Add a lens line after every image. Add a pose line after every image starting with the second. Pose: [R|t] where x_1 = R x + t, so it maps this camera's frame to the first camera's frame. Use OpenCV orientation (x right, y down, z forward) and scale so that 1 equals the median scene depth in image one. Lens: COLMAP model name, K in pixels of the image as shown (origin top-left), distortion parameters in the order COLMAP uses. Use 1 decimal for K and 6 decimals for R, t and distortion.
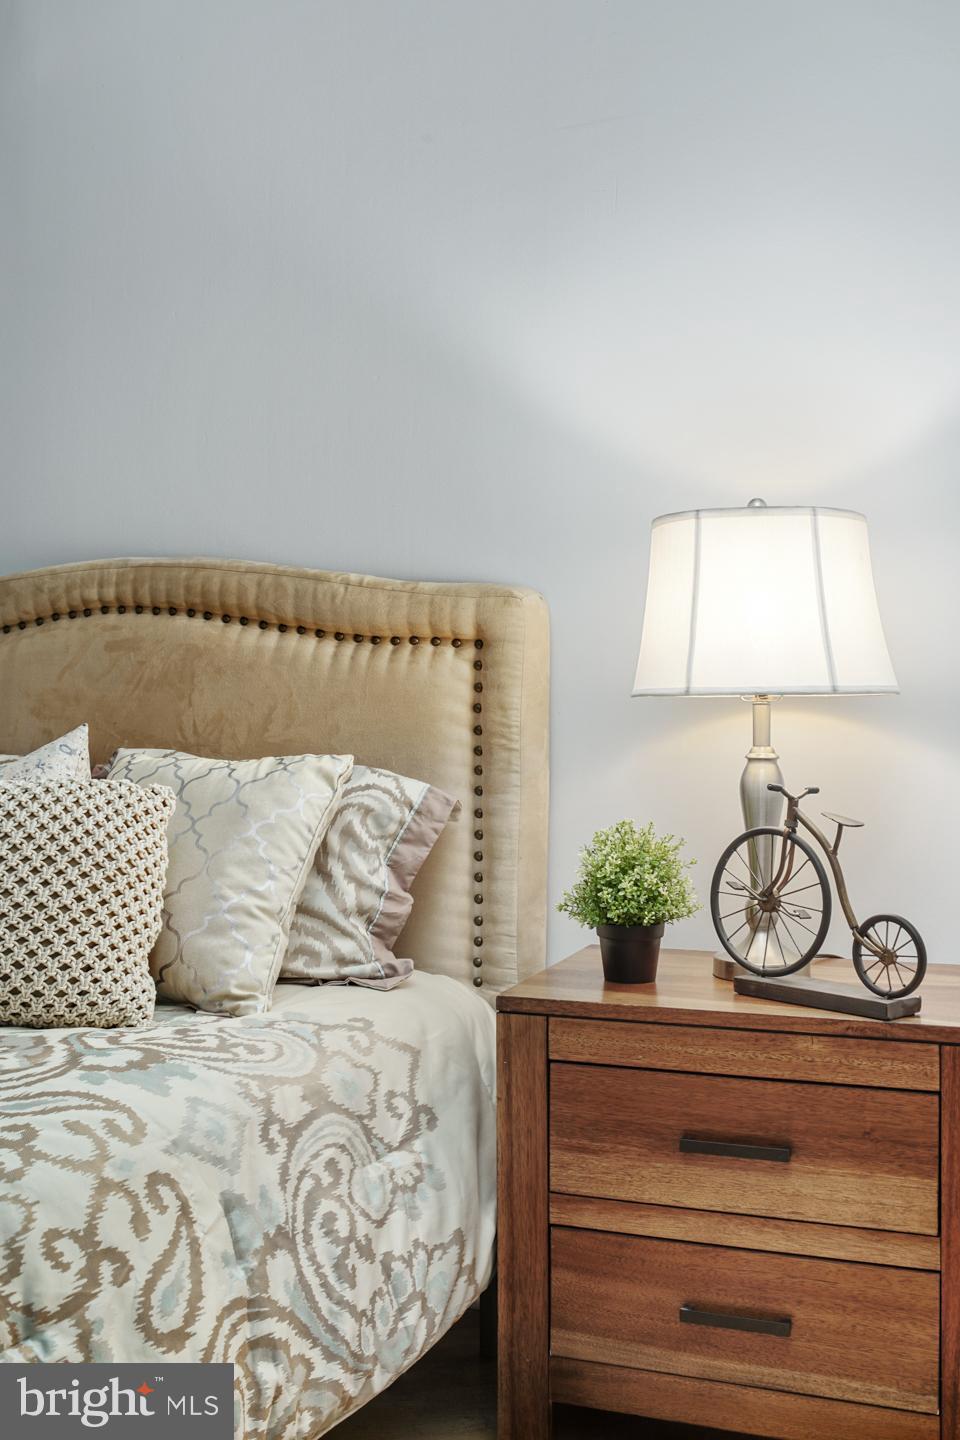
lens RADIAL K [[1445.3, 0, 481.4], [0, 1445.3, 689.3], [0, 0, 1]] dist [-0.085523, 0.085489]
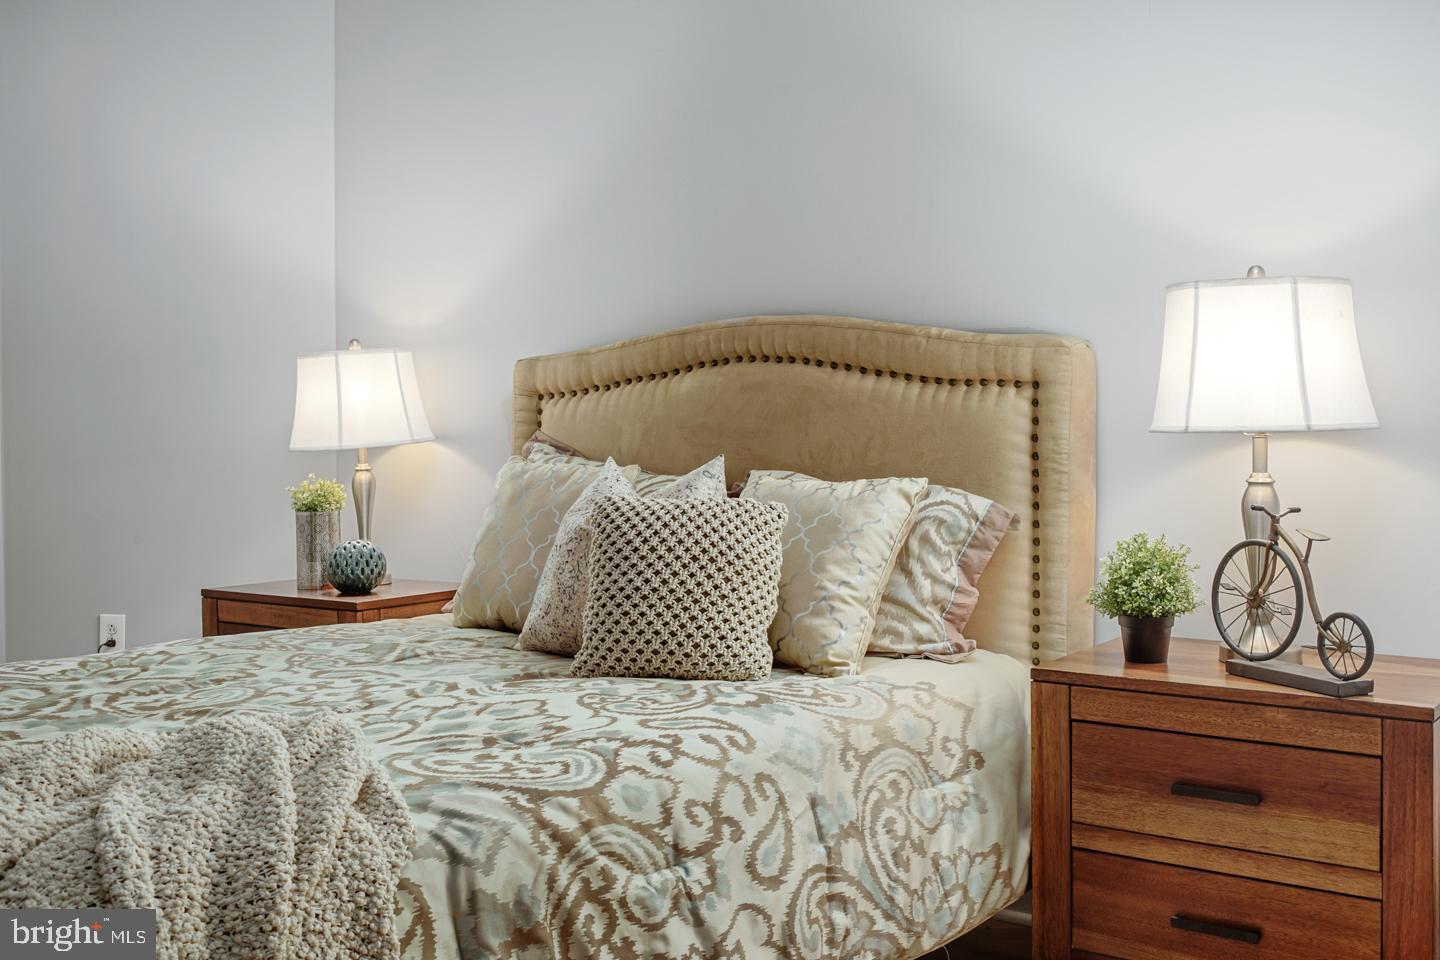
lens RADIAL K [[1445.3, 0, 720.0], [0, 1445.3, 480.0], [0, 0, 1]] dist [-0.085523, 0.085489]
pose [[0.958231, 0.000961, -0.285994, 0.115246], [0.017336, 0.997960, 0.061438, -0.039299], [0.285470, -0.063829, 0.956260, -0.303465]]
